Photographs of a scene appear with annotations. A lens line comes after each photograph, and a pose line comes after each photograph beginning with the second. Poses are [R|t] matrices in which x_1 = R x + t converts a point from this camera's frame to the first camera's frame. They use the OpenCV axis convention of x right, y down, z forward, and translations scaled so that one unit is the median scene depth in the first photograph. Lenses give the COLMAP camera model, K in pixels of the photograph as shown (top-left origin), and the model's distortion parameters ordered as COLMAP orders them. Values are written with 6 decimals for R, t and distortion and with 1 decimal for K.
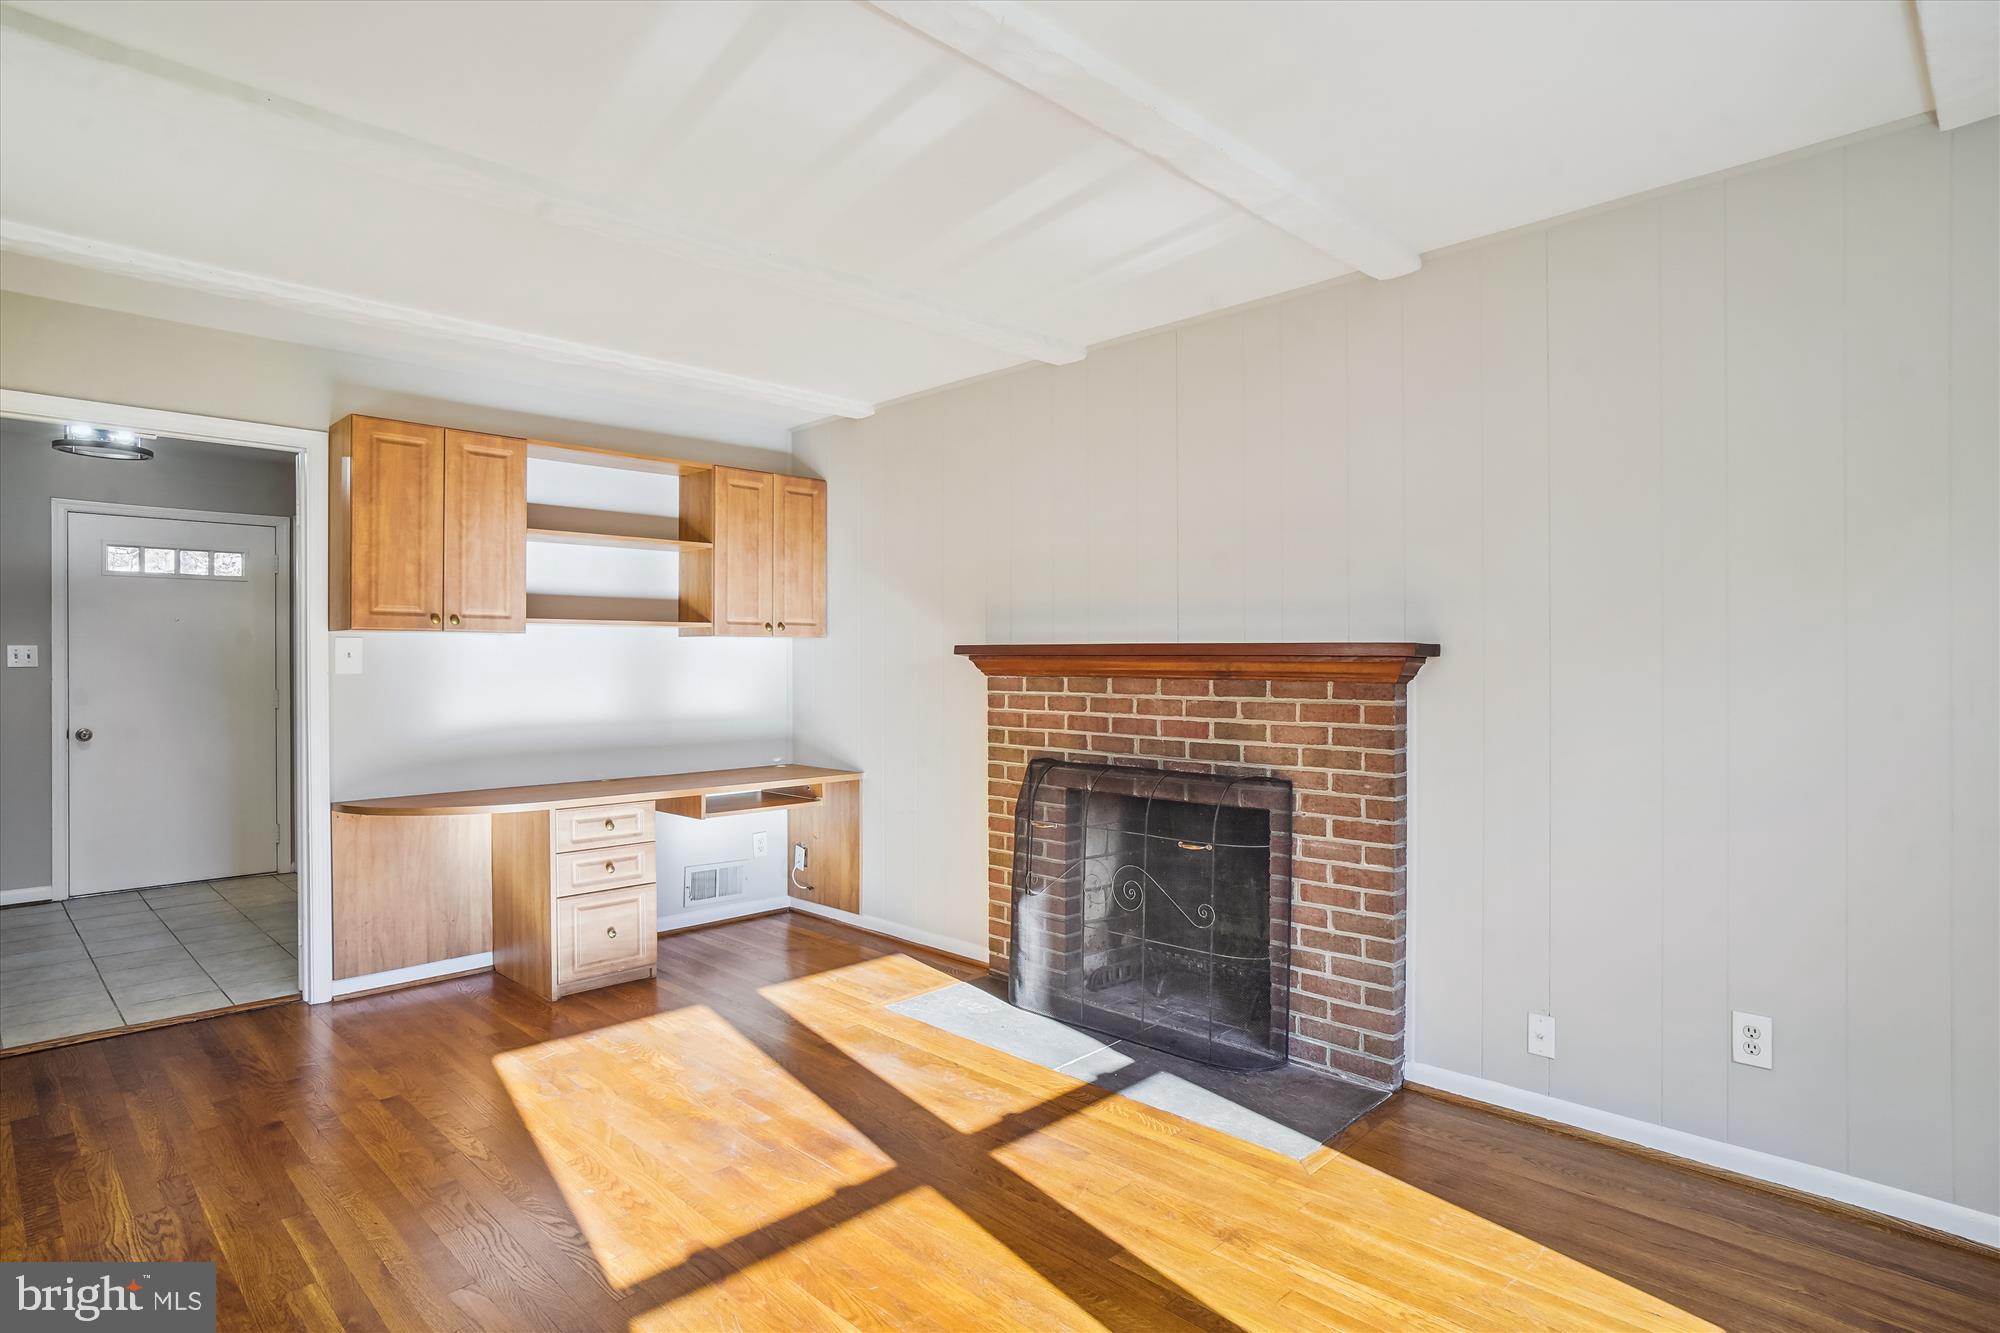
lens RADIAL K [[1068.5, 0, 1000.0], [0, 1068.5, 666.5], [0, 0, 1]] dist [-0.019161, 0.001502]
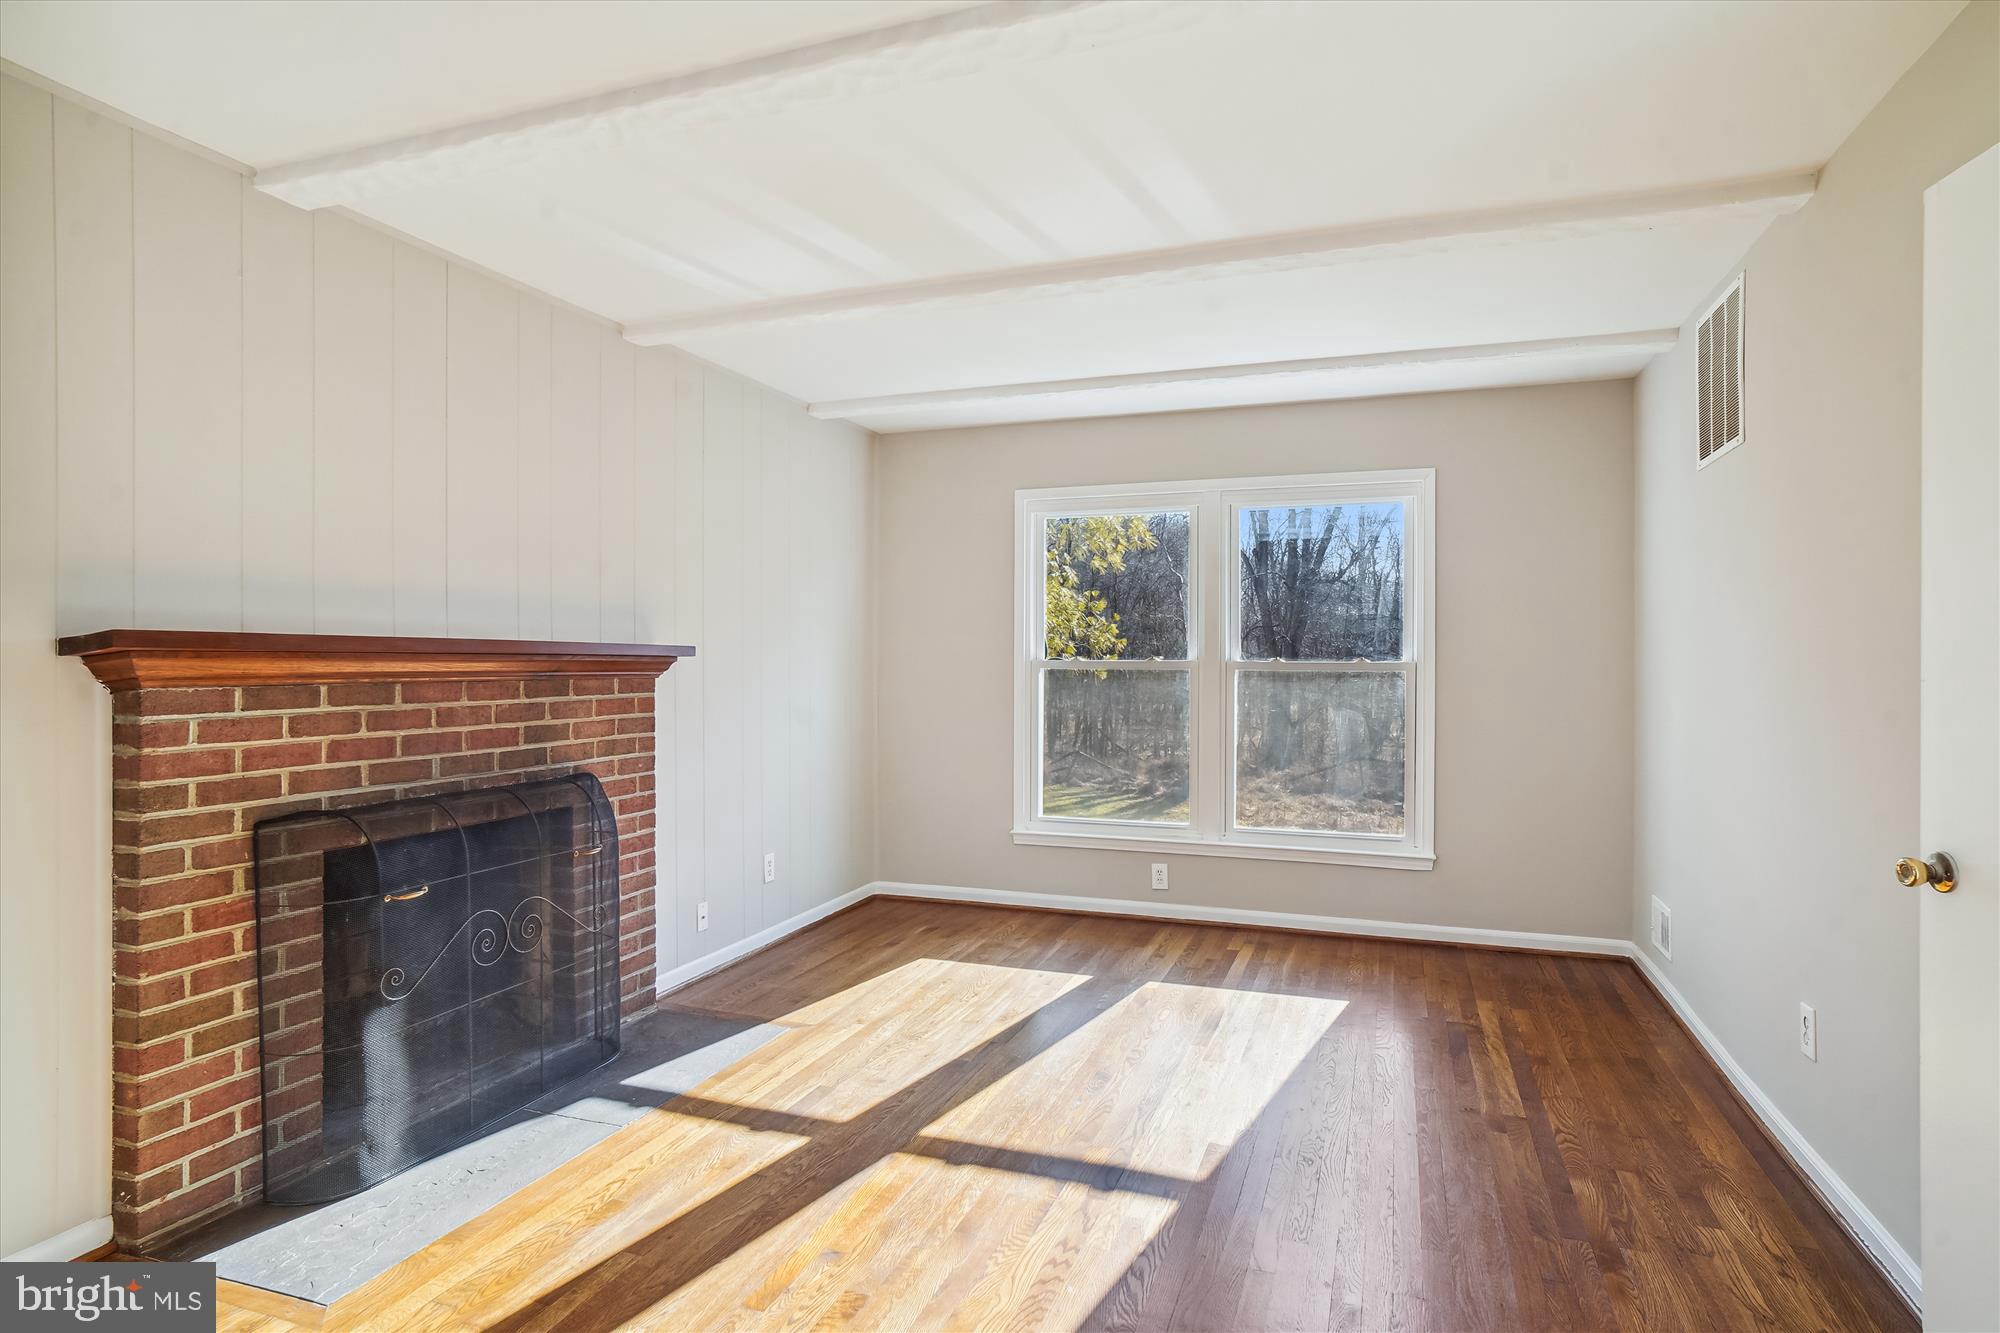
lens RADIAL K [[1057.6, 0, 1000.0], [0, 1057.6, 666.5], [0, 0, 1]] dist [-0.001368, 0.000857]
pose [[-0.412213, -0.005262, 0.911072, -0.776259], [0.005187, 0.999954, 0.008122, -0.004993], [-0.911073, 0.008073, -0.412166, 0.964450]]
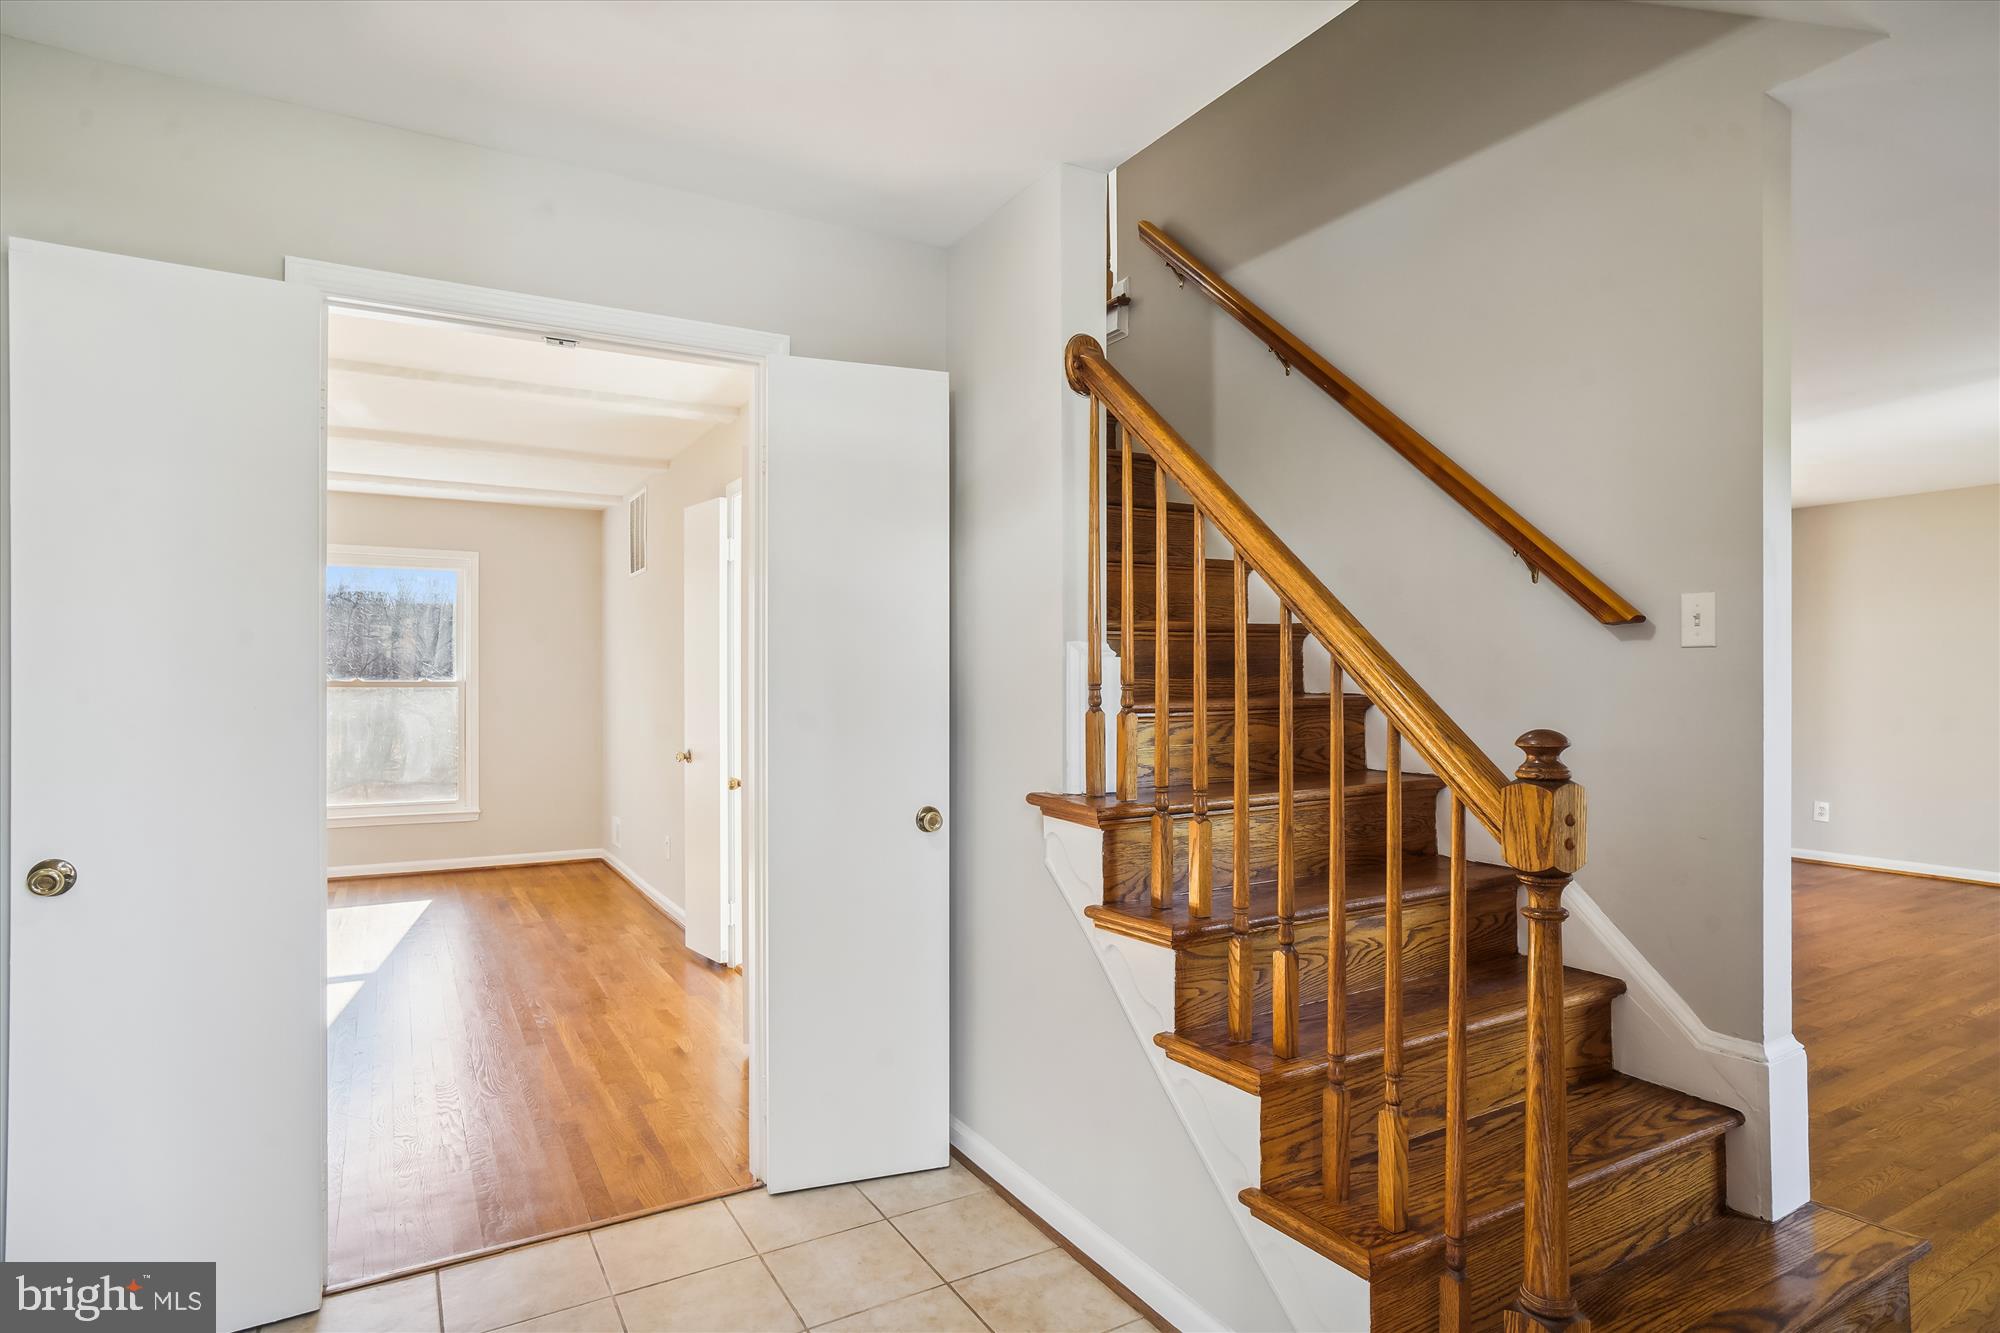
lens RADIAL K [[1068.5, 0, 1000.0], [0, 1068.5, 666.5], [0, 0, 1]] dist [-0.019161, 0.001502]
pose [[-0.963464, 0.001996, 0.267832, -1.230938], [0.002397, 0.999996, 0.001168, -0.019009], [-0.267829, 0.001768, -0.963465, 1.538608]]
